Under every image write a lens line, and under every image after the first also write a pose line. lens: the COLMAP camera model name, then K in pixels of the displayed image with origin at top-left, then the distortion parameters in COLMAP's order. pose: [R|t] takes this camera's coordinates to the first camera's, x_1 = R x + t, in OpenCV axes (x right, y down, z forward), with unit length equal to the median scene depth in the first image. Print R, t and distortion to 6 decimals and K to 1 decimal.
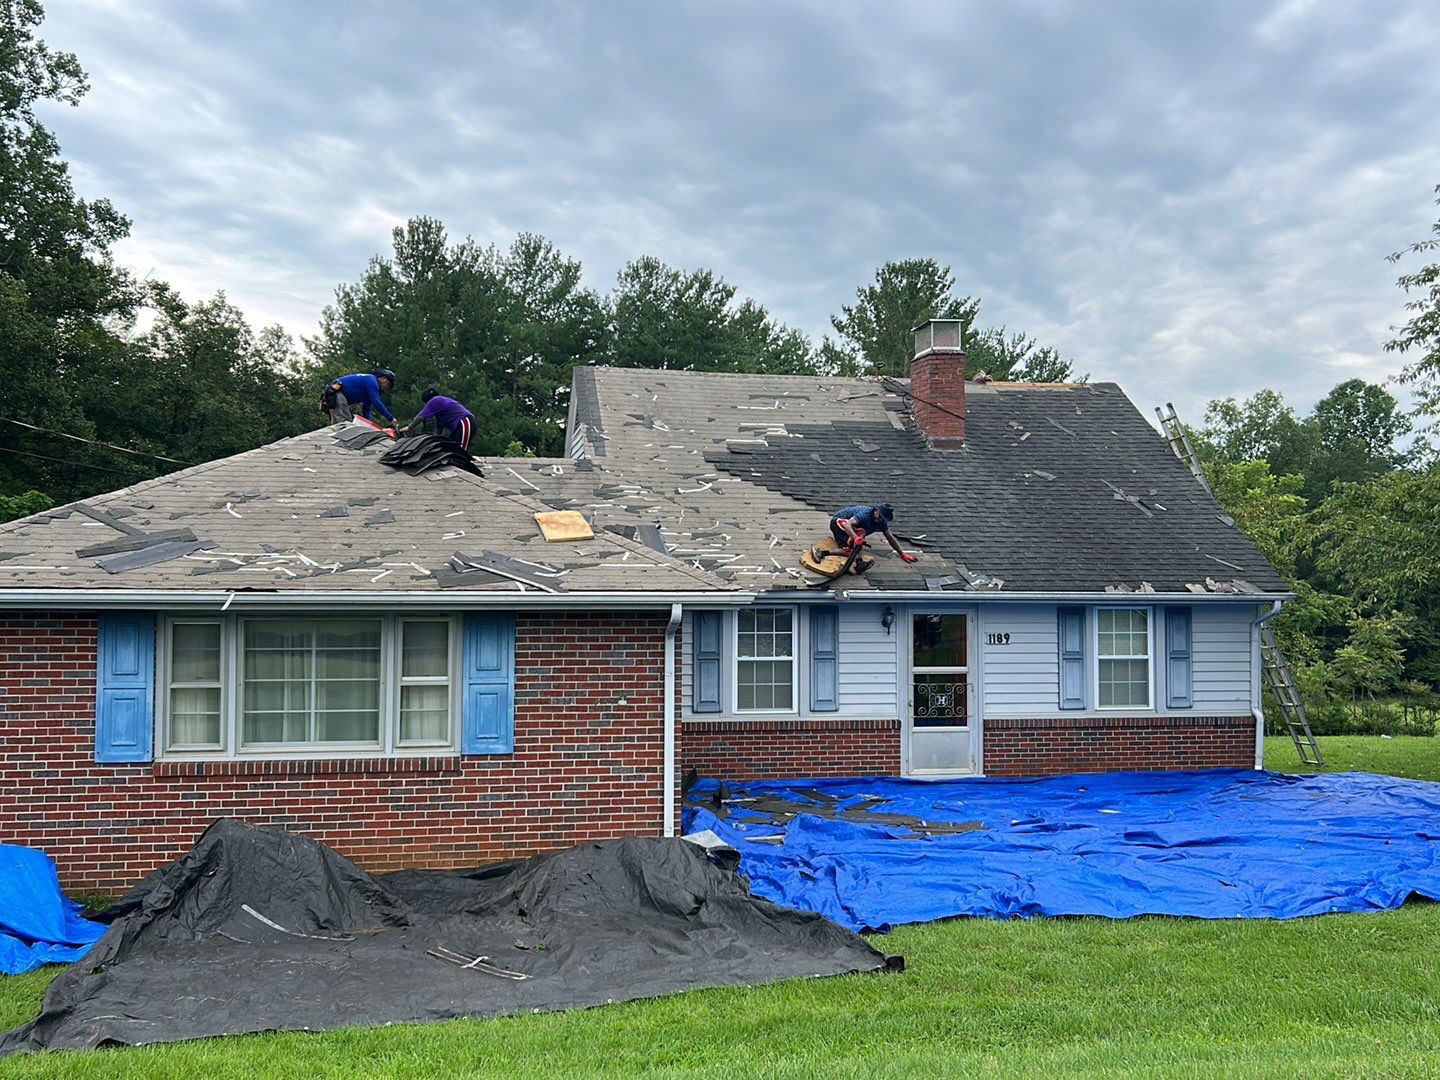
lens RADIAL K [[1382.2, 0, 718.4], [0, 1382.2, 532.6], [0, 0, 1]] dist [0.132331, -0.262237]
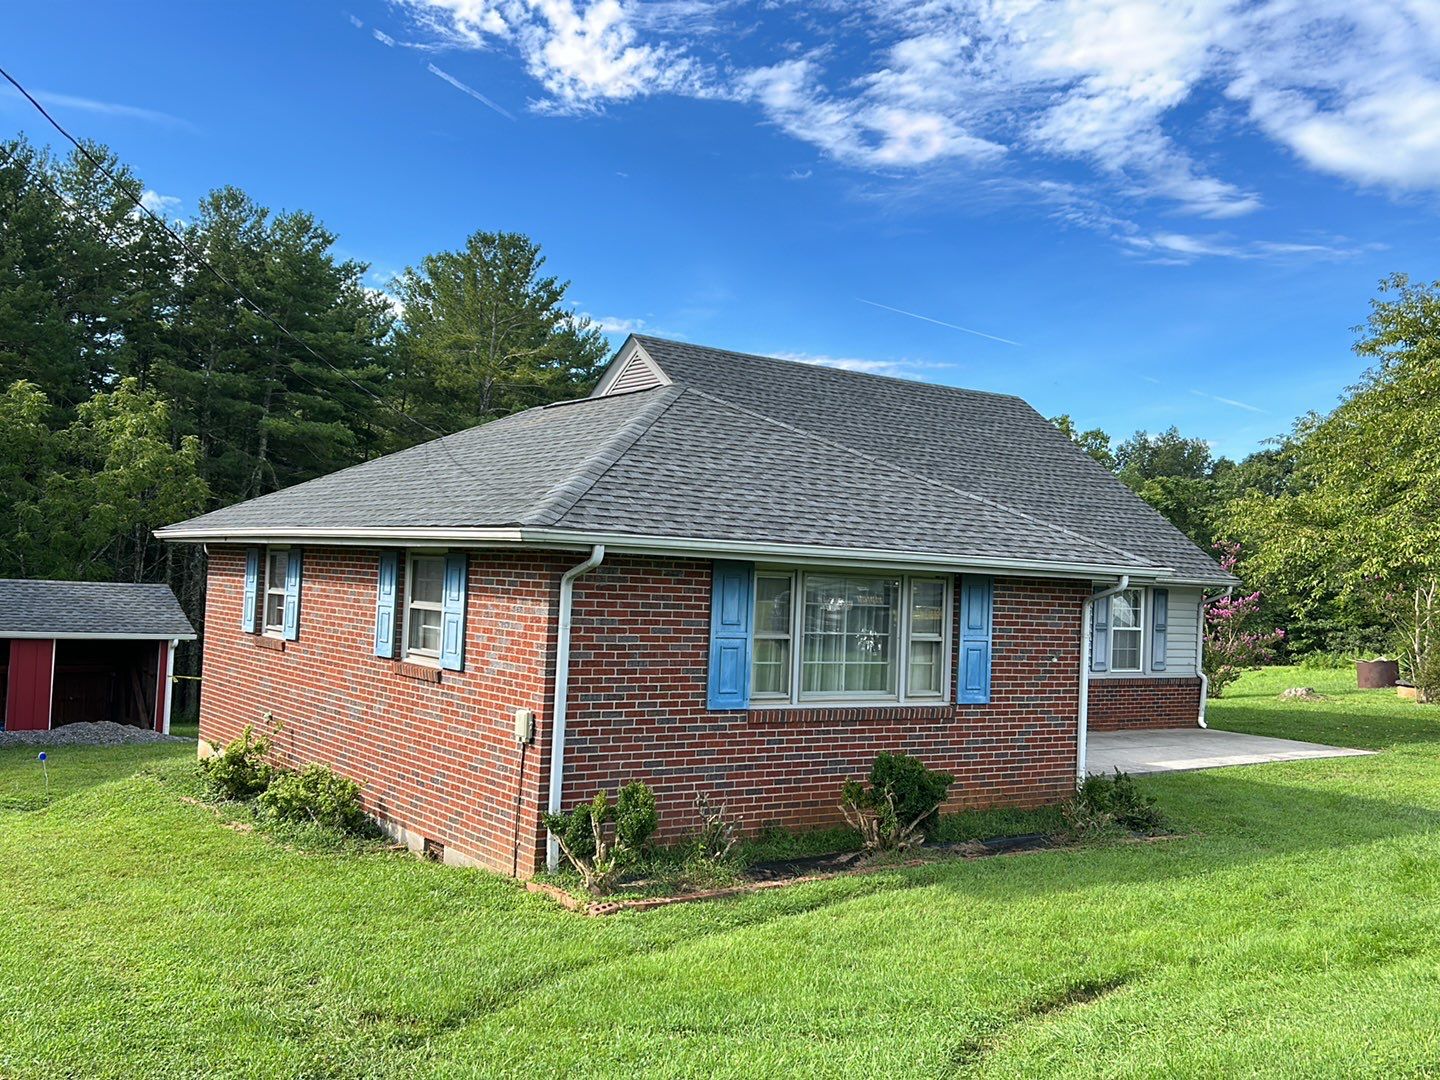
lens RADIAL K [[1382.2, 0, 718.4], [0, 1382.2, 532.6], [0, 0, 1]] dist [0.132331, -0.262237]
pose [[0.902058, 0.048708, 0.428857, -0.584429], [-0.057401, 0.998324, 0.007352, 0.017823], [-0.427780, -0.031249, 0.903342, 0.058250]]
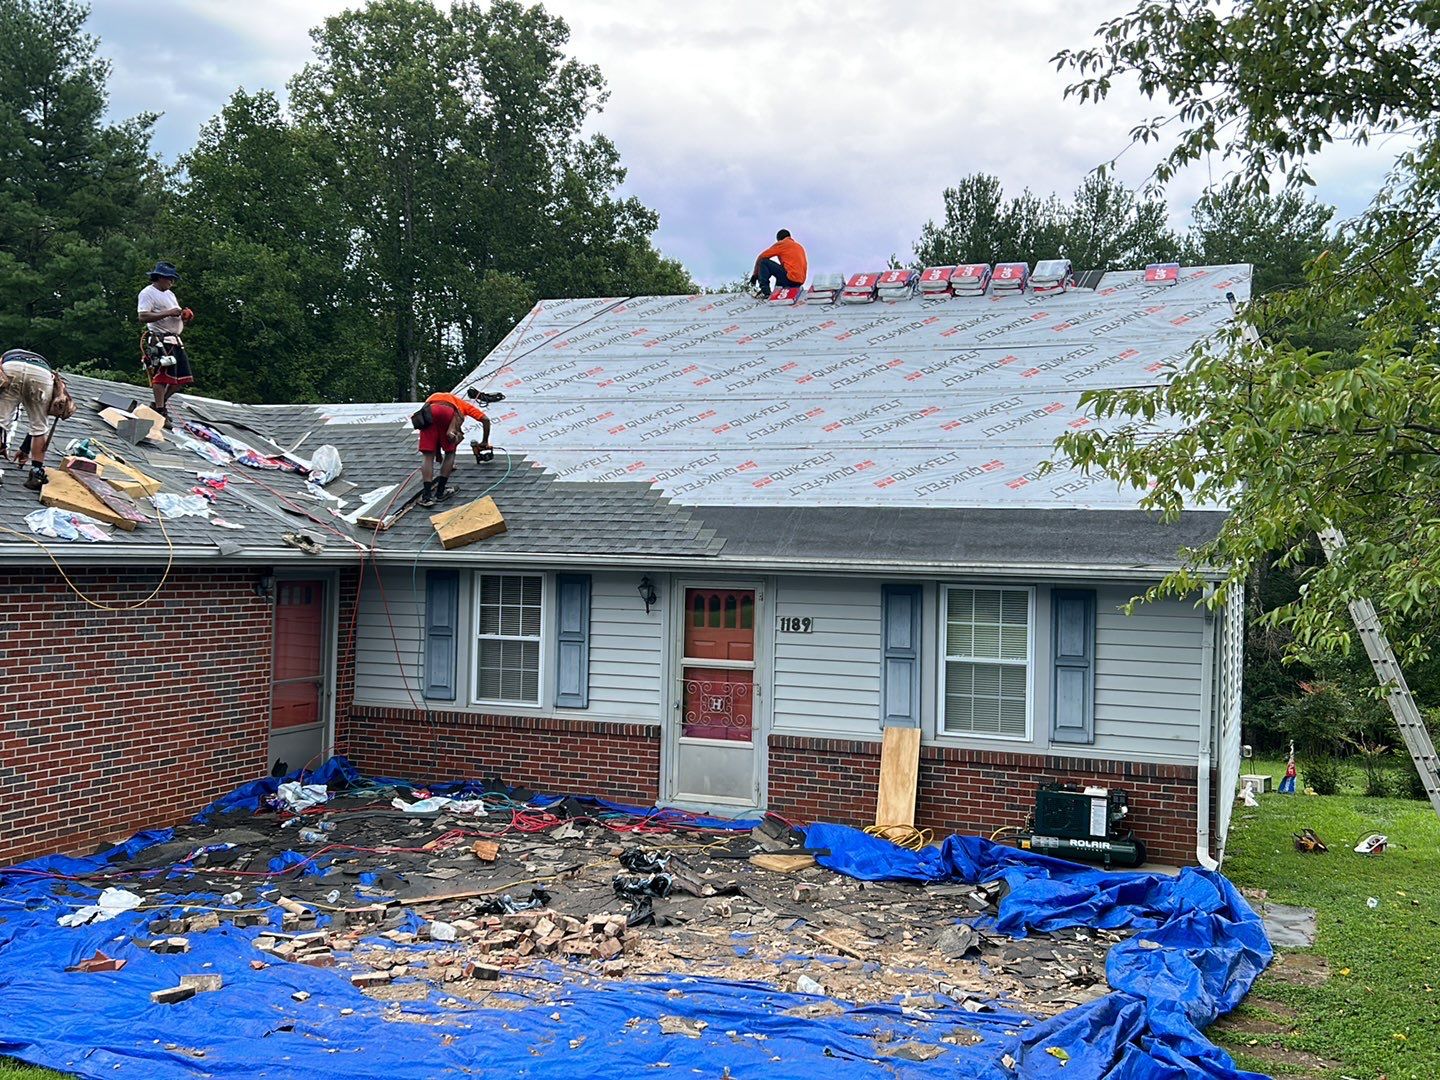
lens RADIAL K [[1382.2, 0, 718.4], [0, 1382.2, 532.6], [0, 0, 1]] dist [0.132331, -0.262237]
pose [[0.845573, 0.006345, -0.533822, 0.565798], [0.000746, 0.999914, 0.013066, 0.019306], [0.533859, -0.011447, 0.845496, 0.380164]]
